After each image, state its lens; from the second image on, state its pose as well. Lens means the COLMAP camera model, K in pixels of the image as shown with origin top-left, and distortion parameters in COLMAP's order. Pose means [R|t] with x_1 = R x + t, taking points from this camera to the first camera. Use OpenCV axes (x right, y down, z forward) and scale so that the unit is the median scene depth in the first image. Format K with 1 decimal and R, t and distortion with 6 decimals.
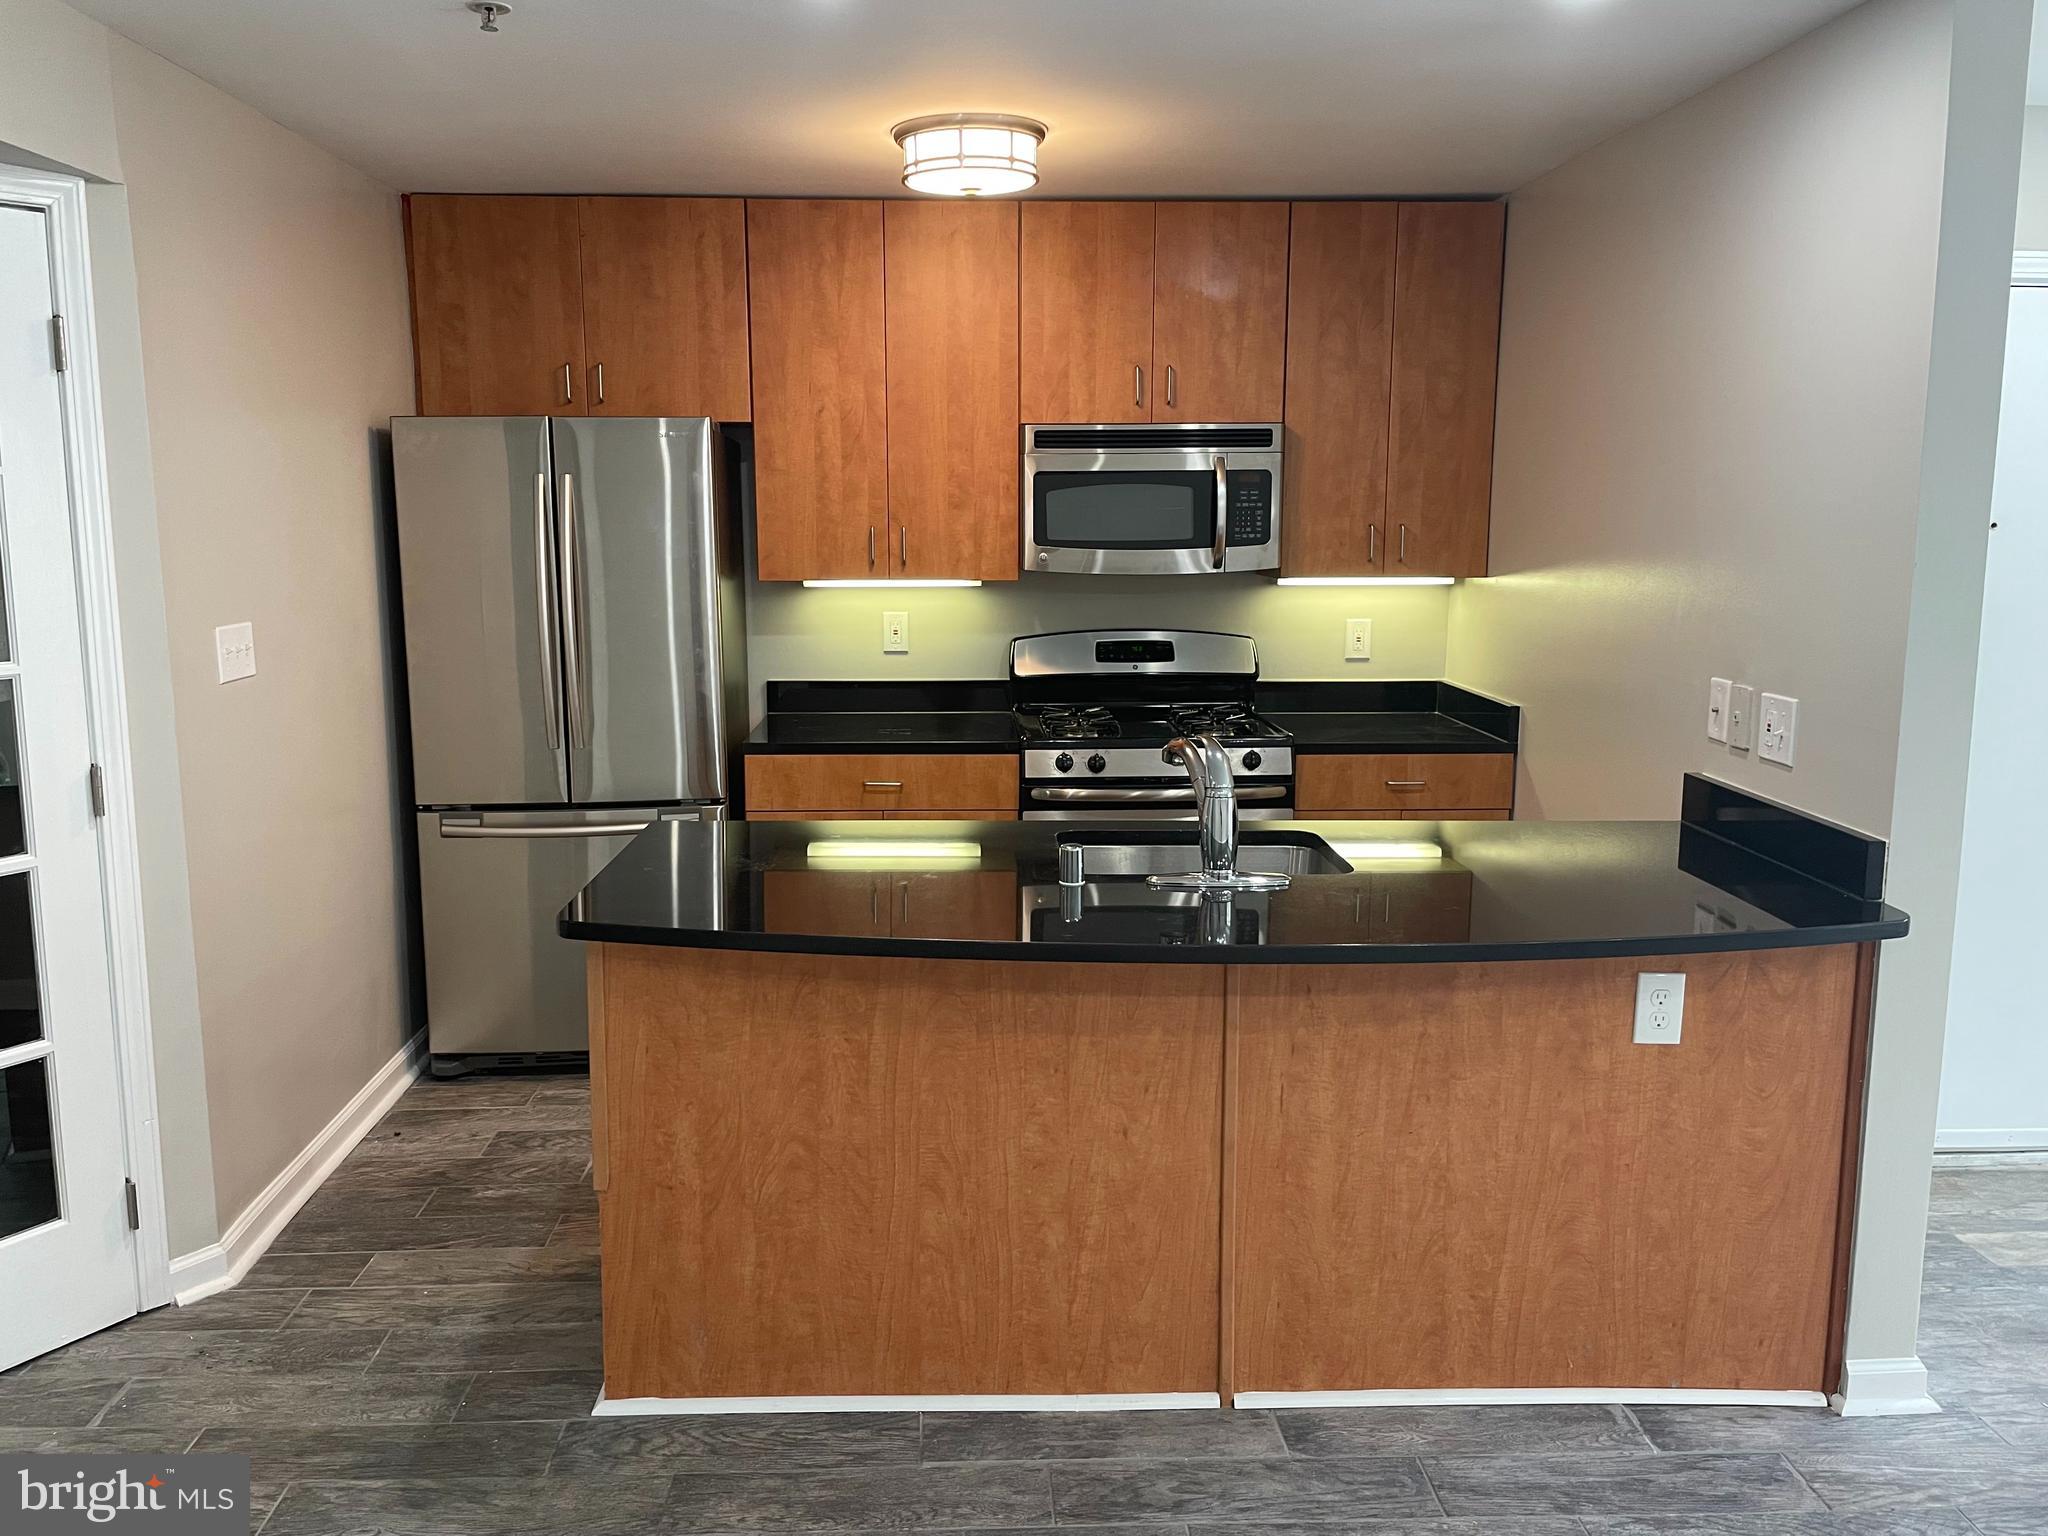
lens RADIAL K [[1548.0, 0, 1027.0], [0, 1548.0, 745.3], [0, 0, 1]] dist [0.092421, -0.118852]
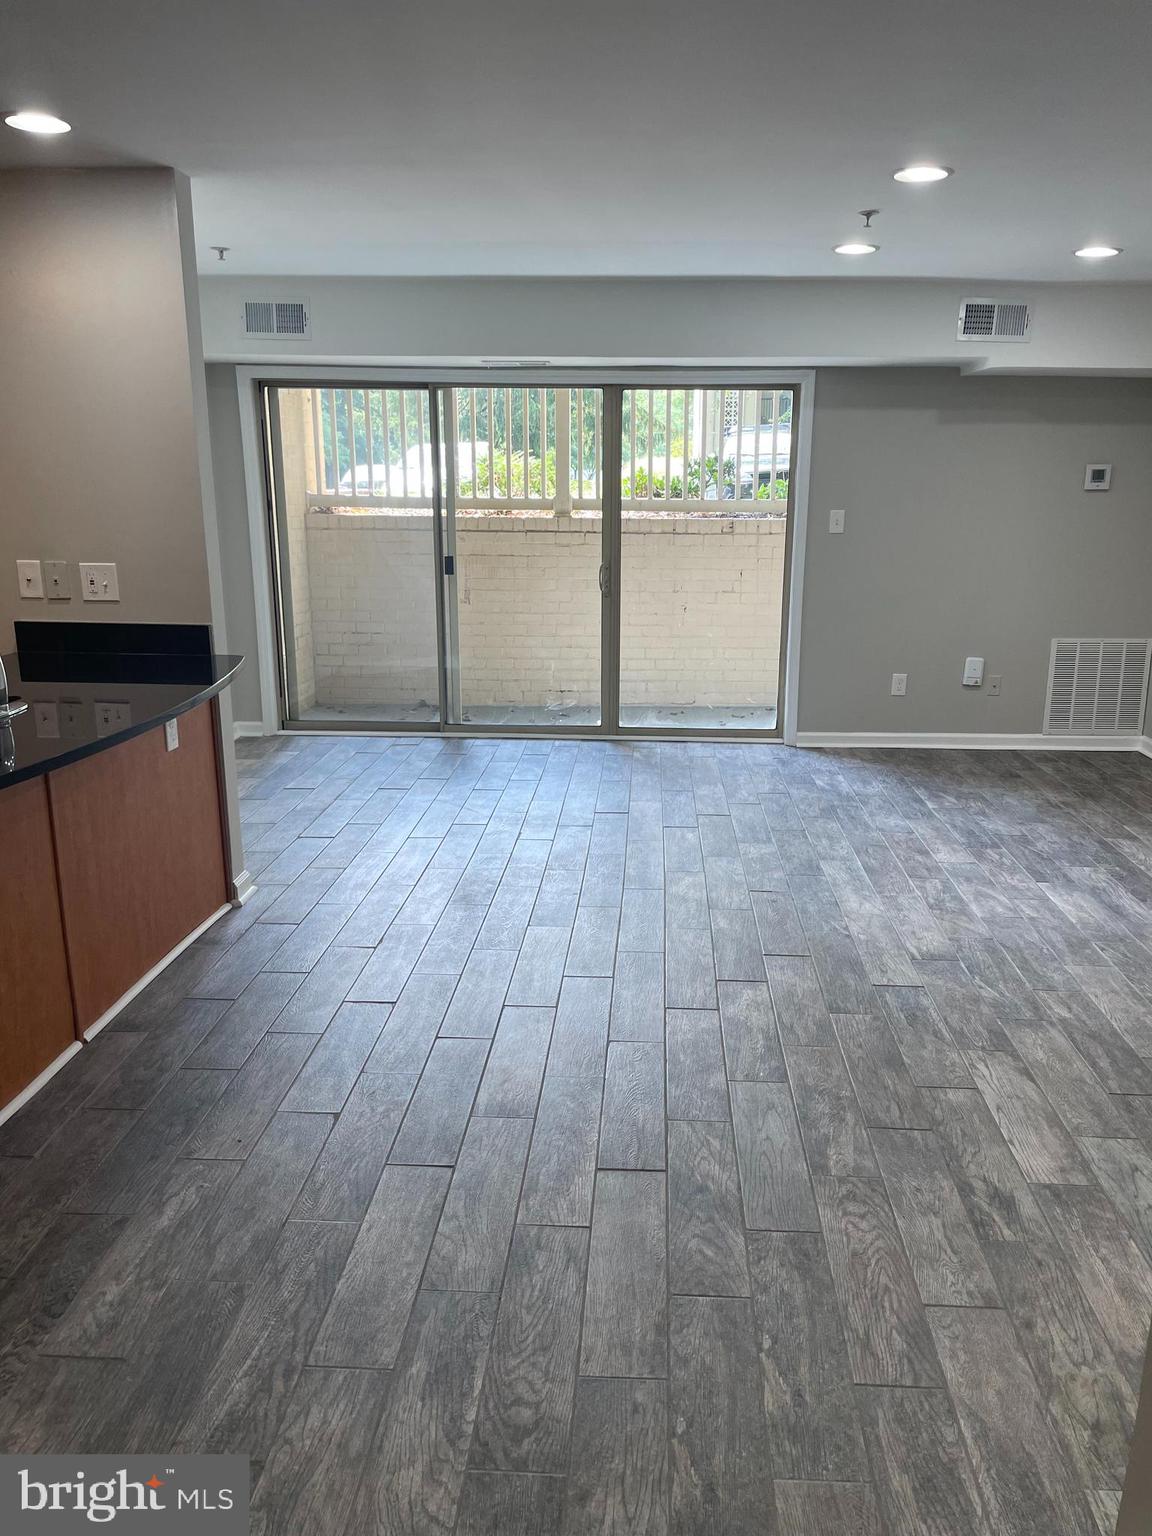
lens RADIAL K [[1161.0, 0, 602.3], [0, 1161.0, 789.9], [0, 0, 1]] dist [0.092421, -0.118852]
pose [[0.080185, -0.256094, 0.963320, -0.573978], [0.143735, 0.959303, 0.243061, -0.018379], [-0.986362, 0.118973, 0.113732, 0.215686]]
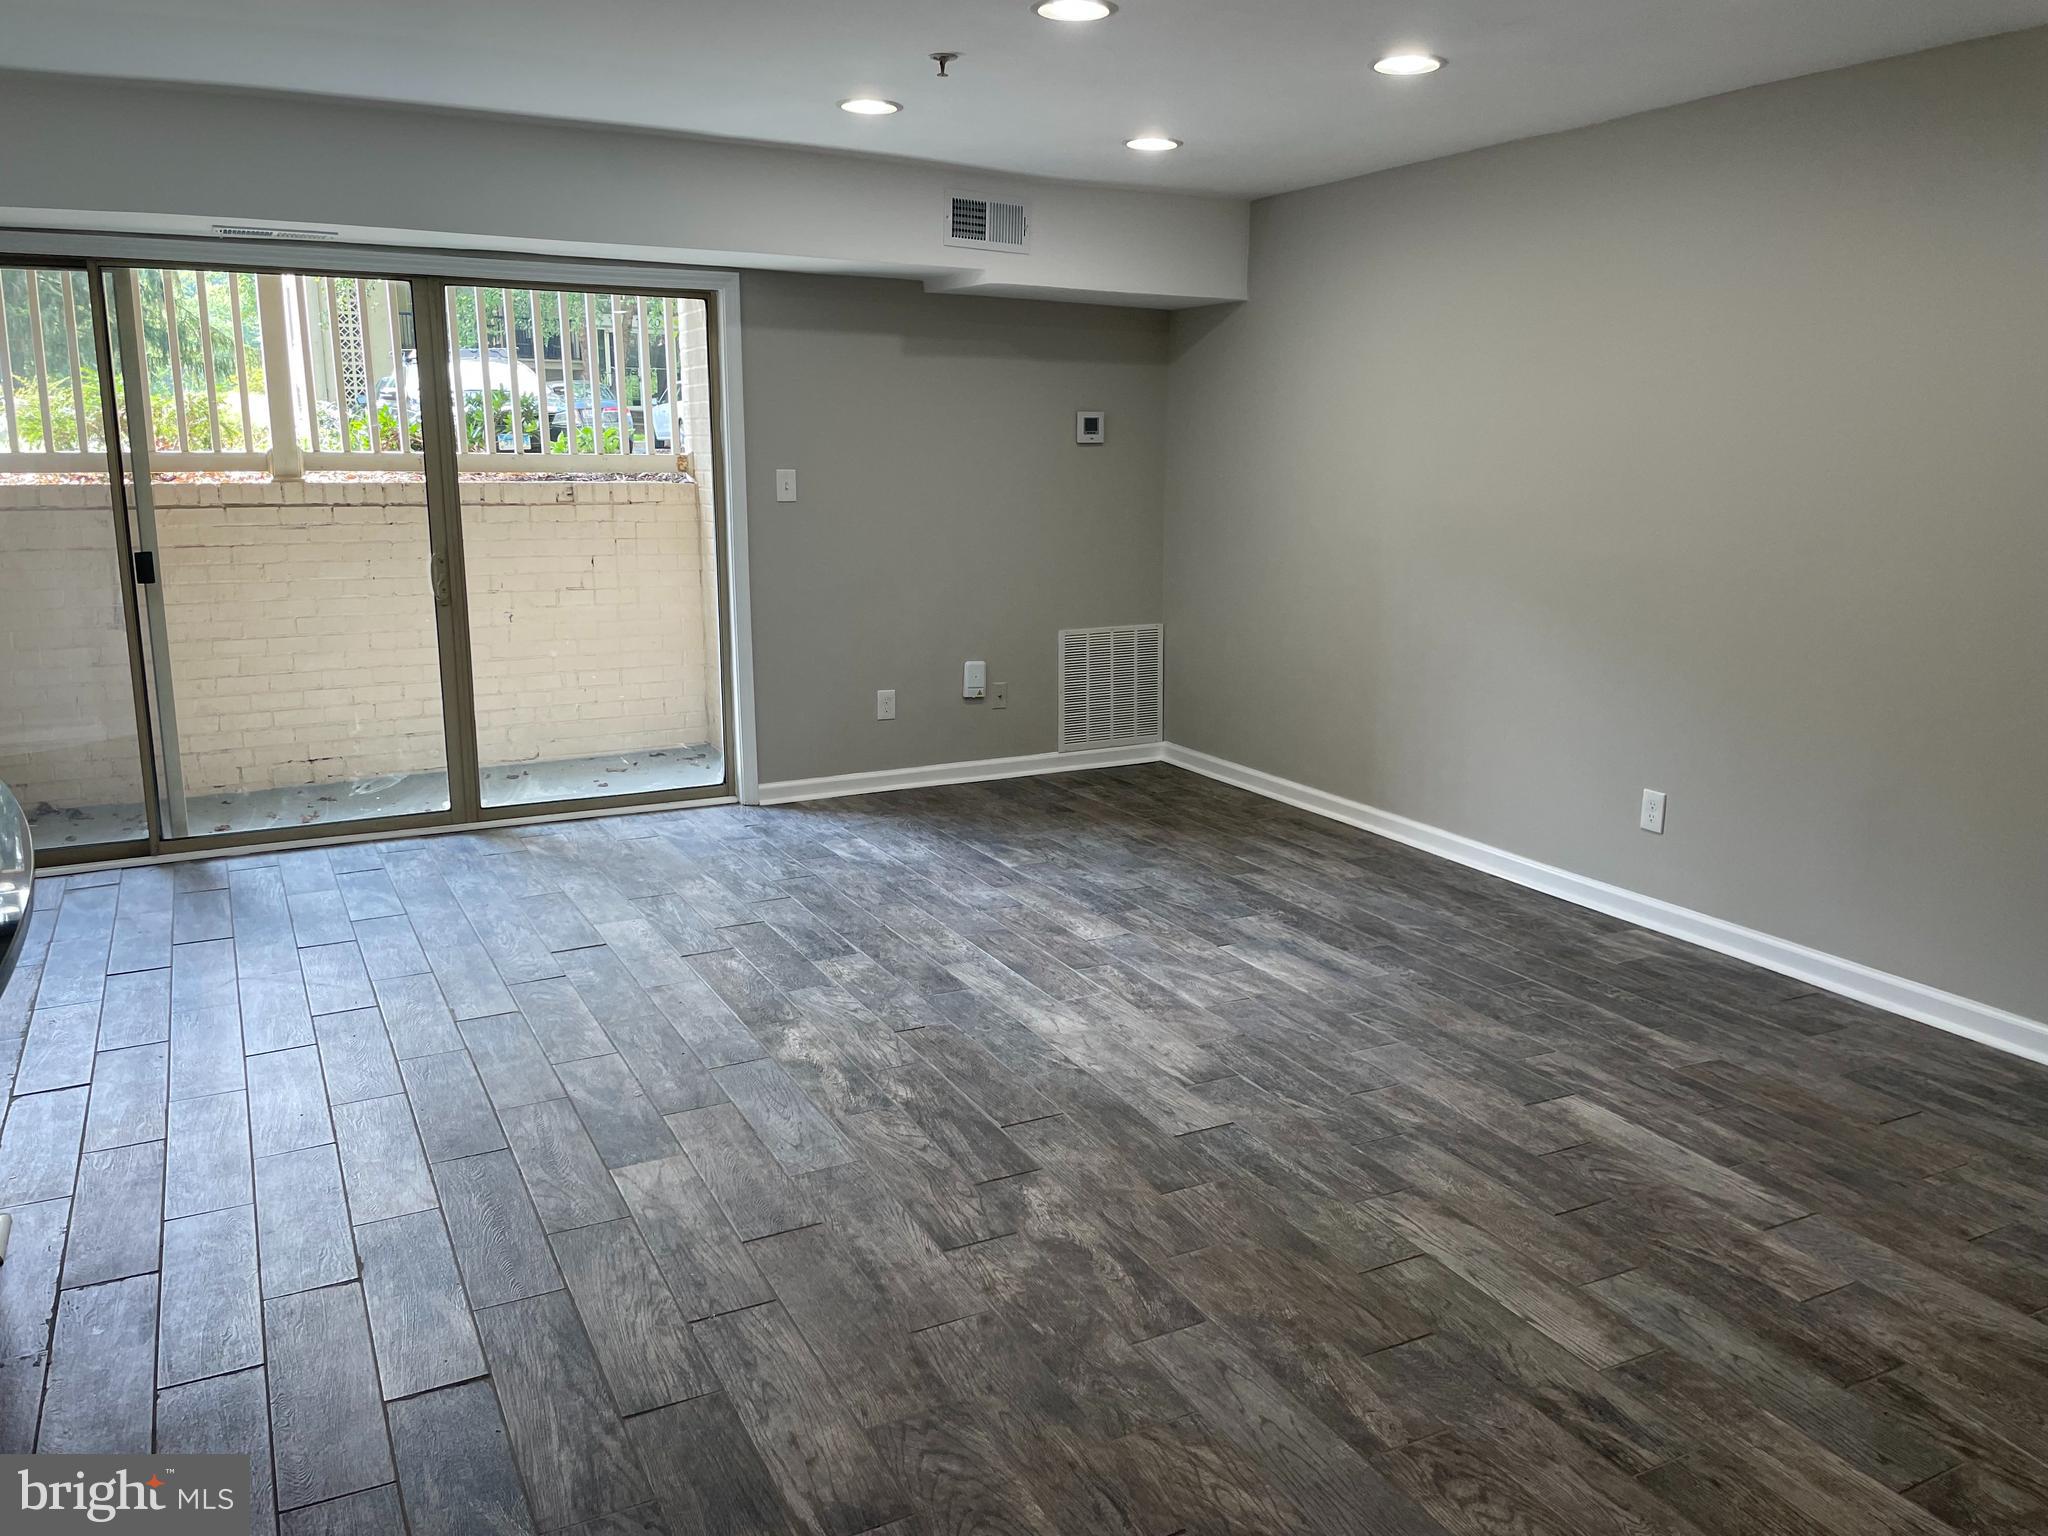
lens RADIAL K [[1548.0, 0, 1037.4], [0, 1548.0, 754.3], [0, 0, 1]] dist [0.092421, -0.118852]
pose [[-0.438579, -0.184218, 0.879609, -0.407894], [0.129803, 0.955517, 0.264836, -0.052291], [-0.889269, 0.230328, -0.395158, 0.463996]]
